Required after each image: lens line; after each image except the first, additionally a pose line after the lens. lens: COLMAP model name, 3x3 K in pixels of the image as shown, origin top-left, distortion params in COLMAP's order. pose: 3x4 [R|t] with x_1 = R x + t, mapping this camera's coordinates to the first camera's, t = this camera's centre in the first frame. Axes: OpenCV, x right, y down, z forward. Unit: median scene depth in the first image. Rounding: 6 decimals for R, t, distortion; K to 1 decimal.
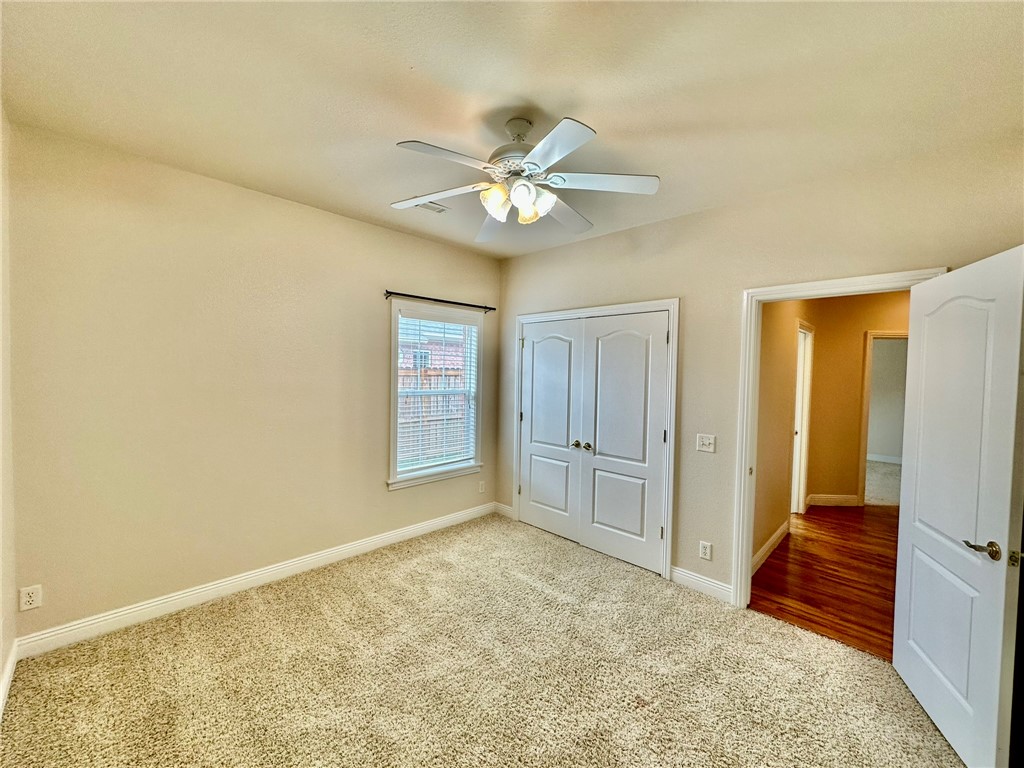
lens RADIAL K [[407.5, 0, 516.6], [0, 407.5, 385.6], [0, 0, 1]] dist [-0.000630, 0.000066]
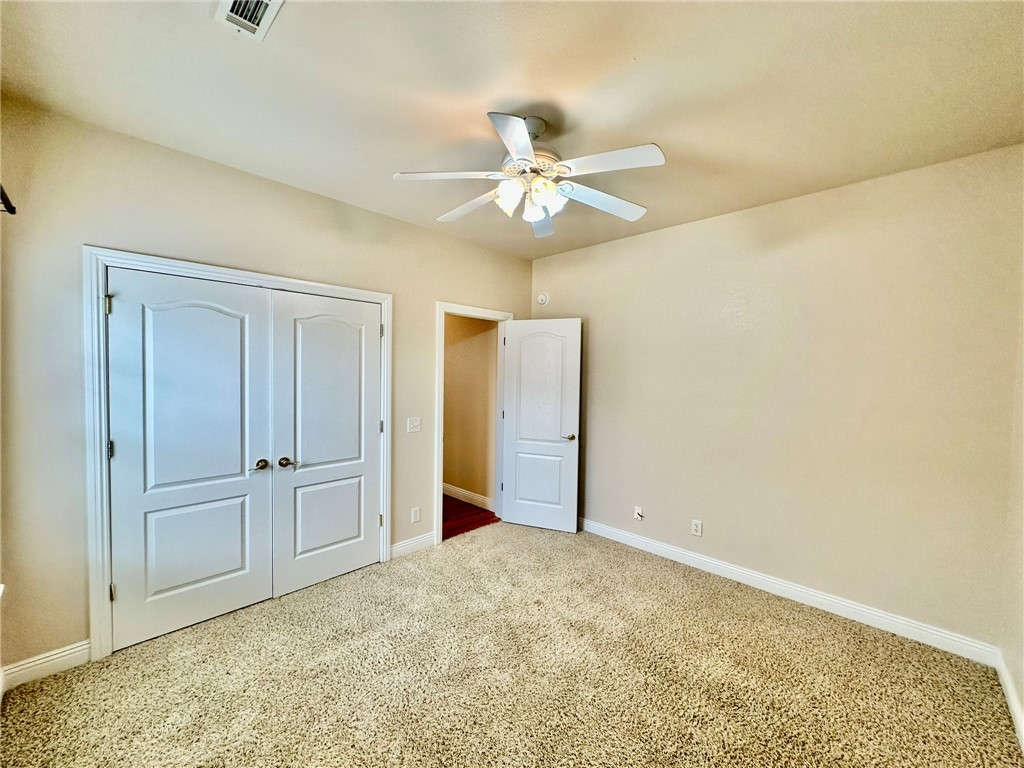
lens RADIAL K [[407.5, 0, 515.8], [0, 407.5, 376.8], [0, 0, 1]] dist [-0.000630, 0.000066]
pose [[0.001434, -0.041263, 0.999147, -0.627906], [0.011589, 0.999082, 0.041243, -0.037938], [-0.999932, 0.011520, 0.001911, 0.625441]]
